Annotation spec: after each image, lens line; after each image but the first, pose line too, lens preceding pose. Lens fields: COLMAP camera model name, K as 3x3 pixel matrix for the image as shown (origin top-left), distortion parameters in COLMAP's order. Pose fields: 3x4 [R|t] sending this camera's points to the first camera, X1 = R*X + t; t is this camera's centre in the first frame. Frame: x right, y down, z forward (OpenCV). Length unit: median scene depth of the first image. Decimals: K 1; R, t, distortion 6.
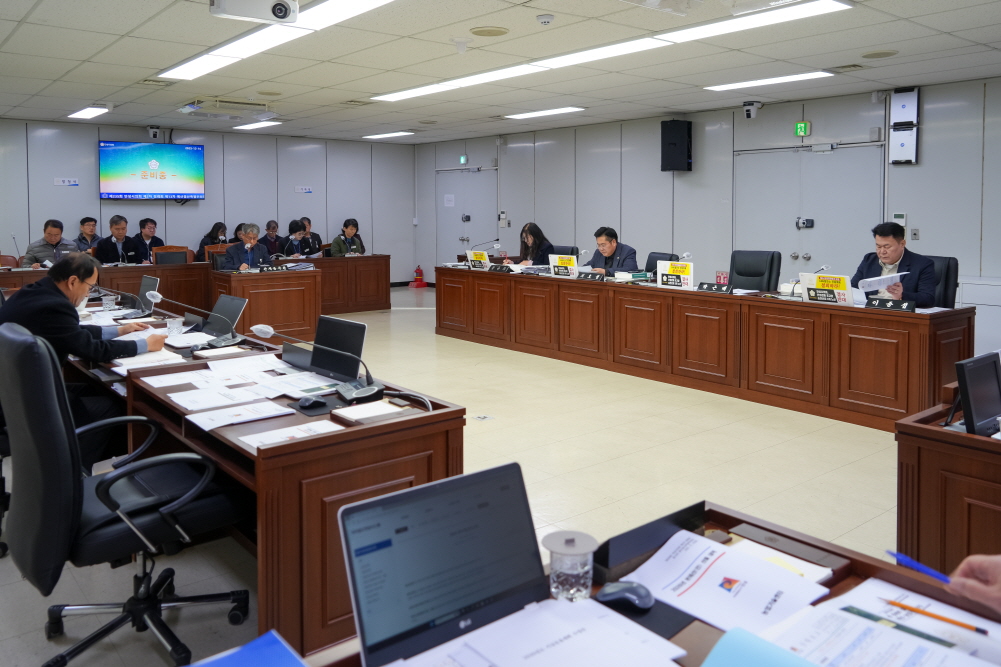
lens RADIAL K [[763.5, 0, 500.4], [0, 763.5, 340.4], [0, 0, 1]] dist [0.035877, -0.000744]
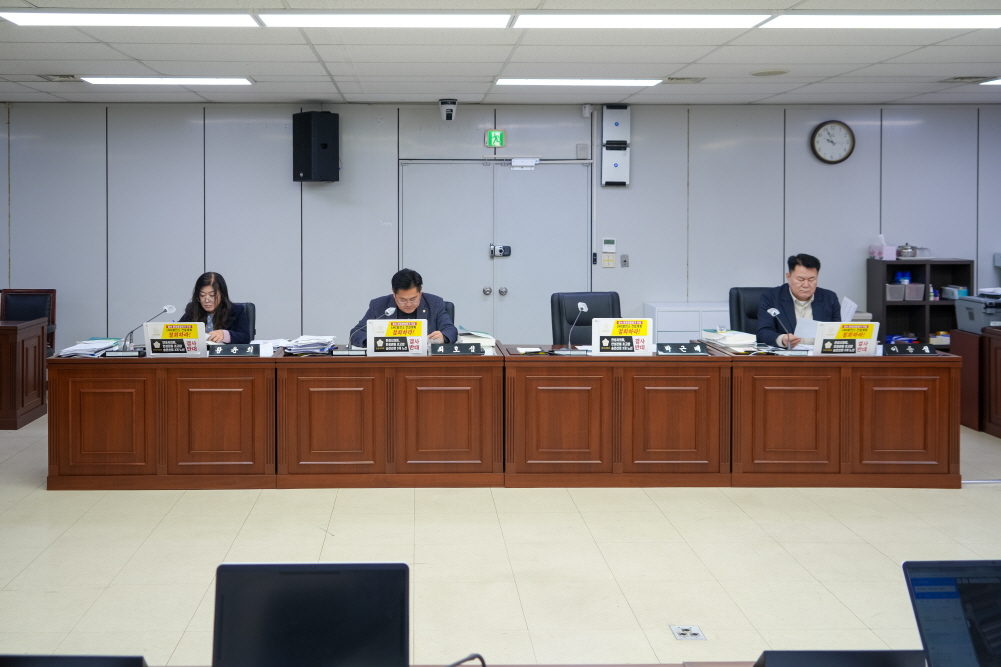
lens RADIAL K [[895.3, 0, 500.3], [0, 895.3, 325.5], [0, 0, 1]] dist [0.000168, -0.004336]
pose [[0.634510, -0.096963, 0.766809, -0.393020], [0.131757, 0.991148, 0.016306, -0.100208], [-0.761602, 0.090686, 0.641668, 0.439344]]
